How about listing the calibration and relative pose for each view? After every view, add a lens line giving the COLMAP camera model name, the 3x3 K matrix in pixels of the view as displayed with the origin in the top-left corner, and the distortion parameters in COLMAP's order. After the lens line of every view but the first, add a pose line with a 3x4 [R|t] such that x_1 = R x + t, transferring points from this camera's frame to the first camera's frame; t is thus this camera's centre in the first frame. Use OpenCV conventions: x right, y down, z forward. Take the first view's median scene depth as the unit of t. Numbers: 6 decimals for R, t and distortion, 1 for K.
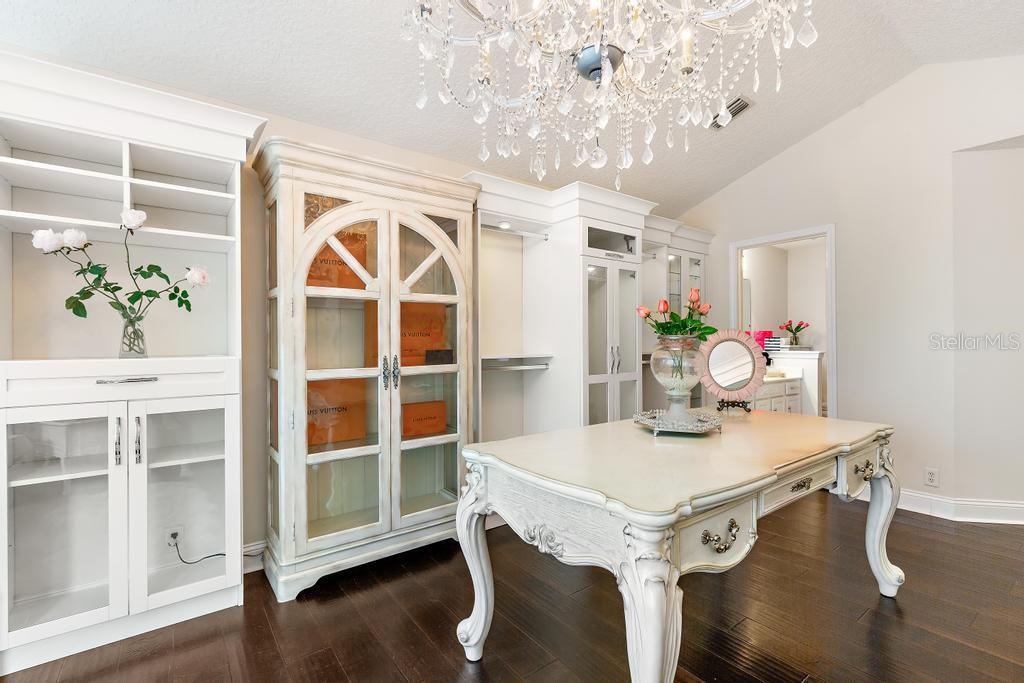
lens RADIAL K [[462.4, 0, 511.1], [0, 462.4, 345.5], [0, 0, 1]] dist [-0.001819, -0.000396]
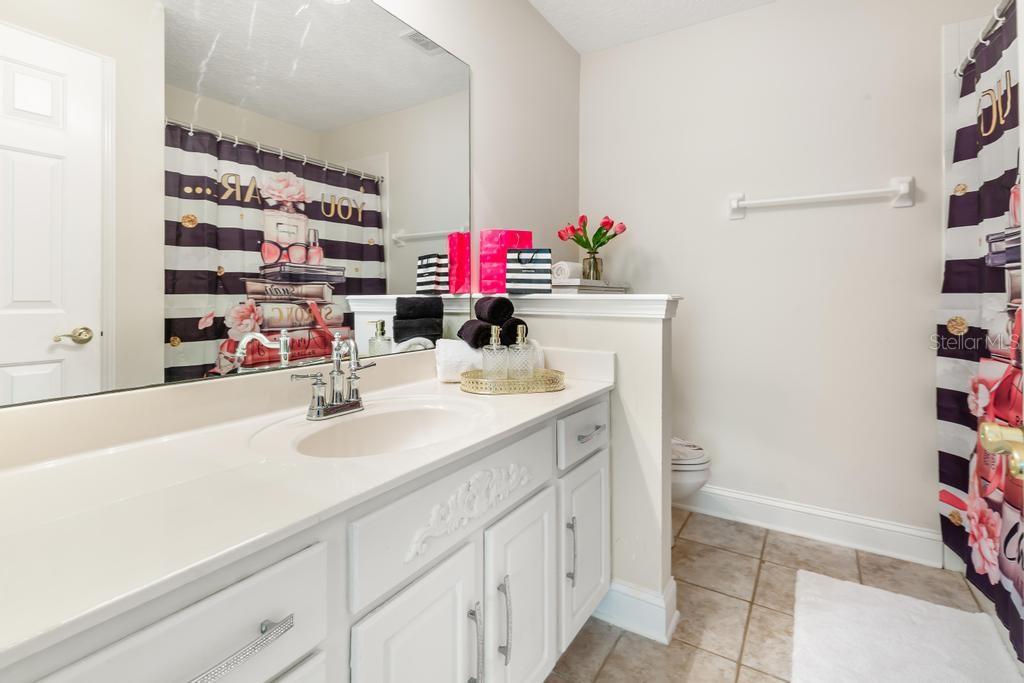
lens RADIAL K [[481.8, 0, 510.4], [0, 481.8, 306.2], [0, 0, 1]] dist [-0.002381, -0.000246]
pose [[0.929676, -0.001846, 0.368373, 0.411856], [-0.003021, 0.999916, 0.012636, 0.014874], [-0.368366, -0.012860, 0.929592, 0.667773]]
